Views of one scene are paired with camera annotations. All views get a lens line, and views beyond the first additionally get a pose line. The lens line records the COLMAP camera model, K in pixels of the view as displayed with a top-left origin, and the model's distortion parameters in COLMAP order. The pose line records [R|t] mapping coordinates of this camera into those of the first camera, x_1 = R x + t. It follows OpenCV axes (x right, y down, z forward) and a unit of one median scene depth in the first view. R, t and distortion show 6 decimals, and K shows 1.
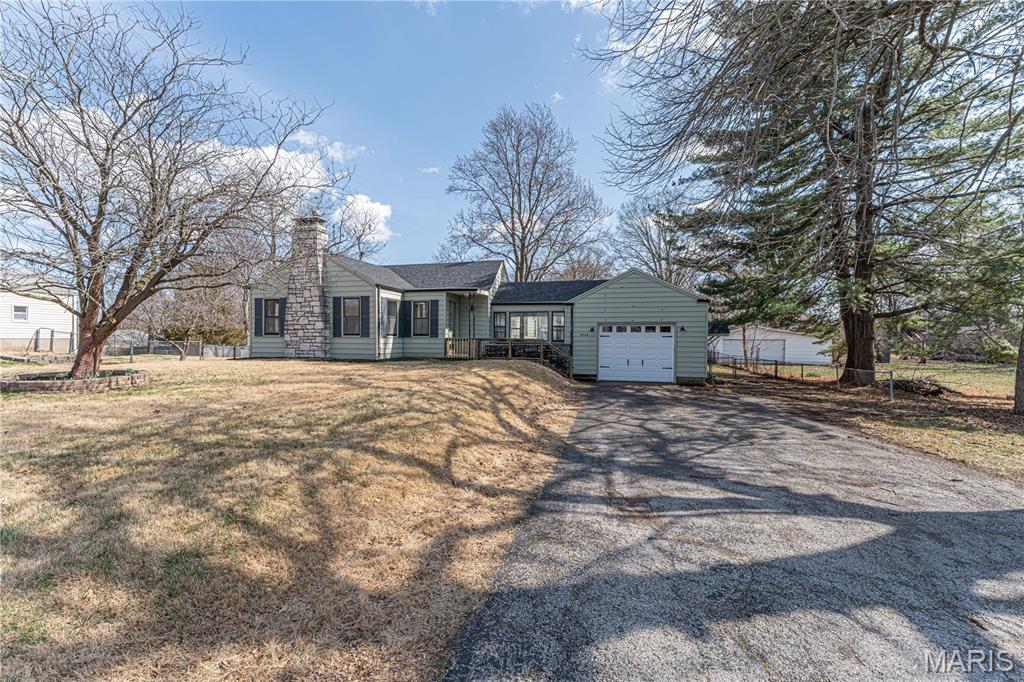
lens RADIAL K [[422.1, 0, 512.0], [0, 422.1, 341.0], [0, 0, 1]] dist [-0.002756, -0.000234]
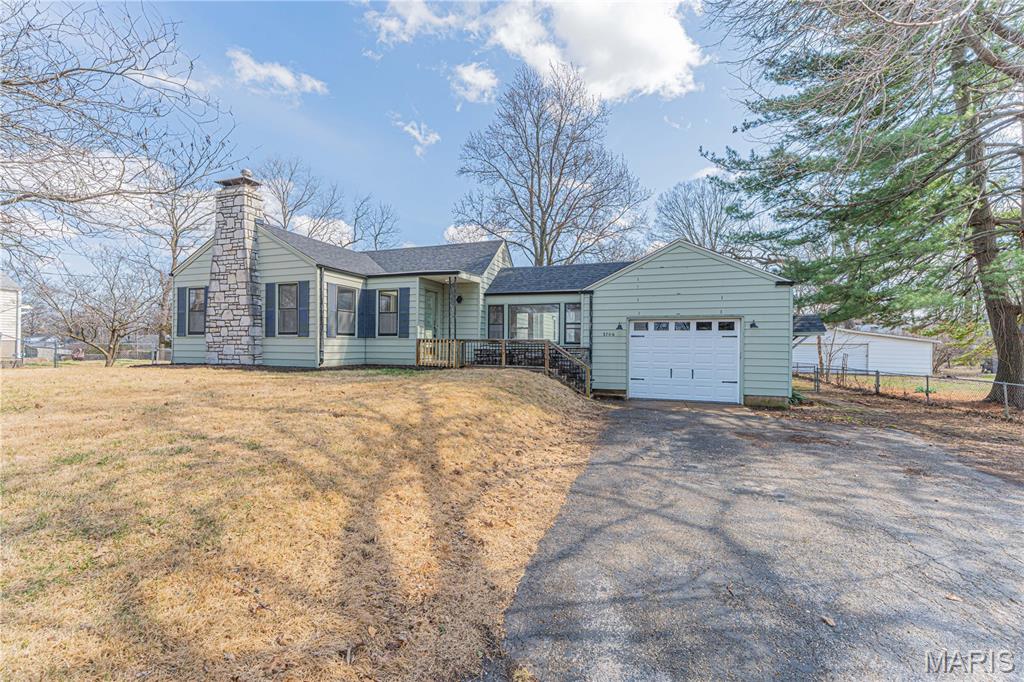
lens RADIAL K [[422.1, 0, 512.0], [0, 422.1, 341.0], [0, 0, 1]] dist [-0.002756, -0.000234]
pose [[0.996468, 0.000843, -0.083968, 0.069368], [-0.001827, 0.999930, -0.011647, 0.005409], [0.083953, 0.011760, 0.996400, 0.275721]]
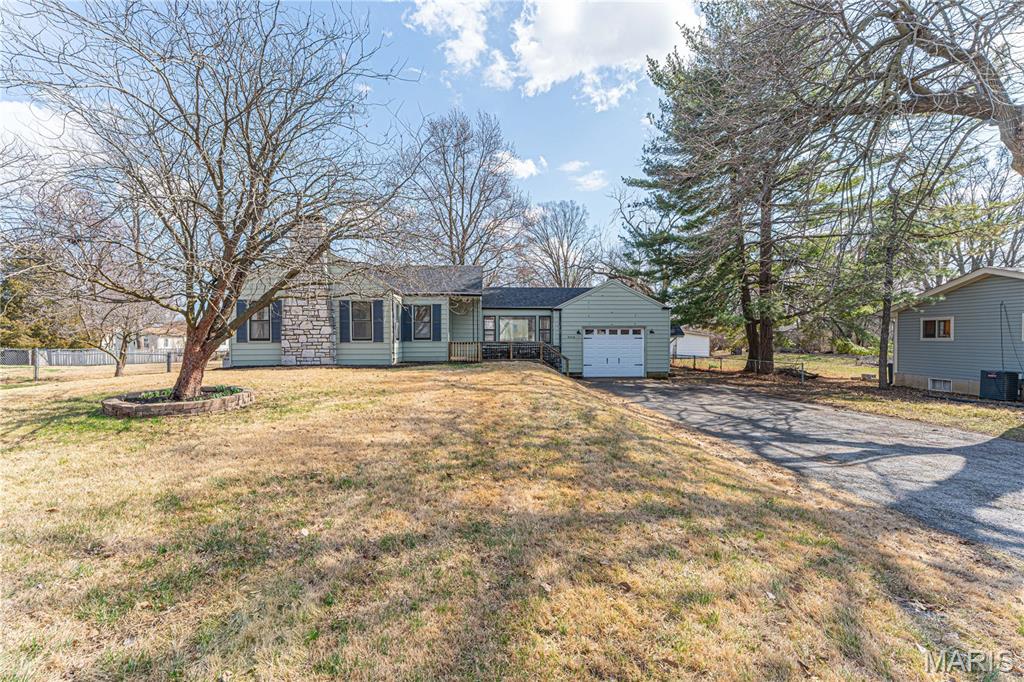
lens RADIAL K [[422.1, 0, 512.0], [0, 422.1, 341.0], [0, 0, 1]] dist [-0.002756, -0.000234]
pose [[0.954729, -0.012249, 0.297224, -0.316687], [0.010673, 0.999919, 0.006924, -0.014173], [-0.297285, -0.003438, 0.954783, -0.023762]]
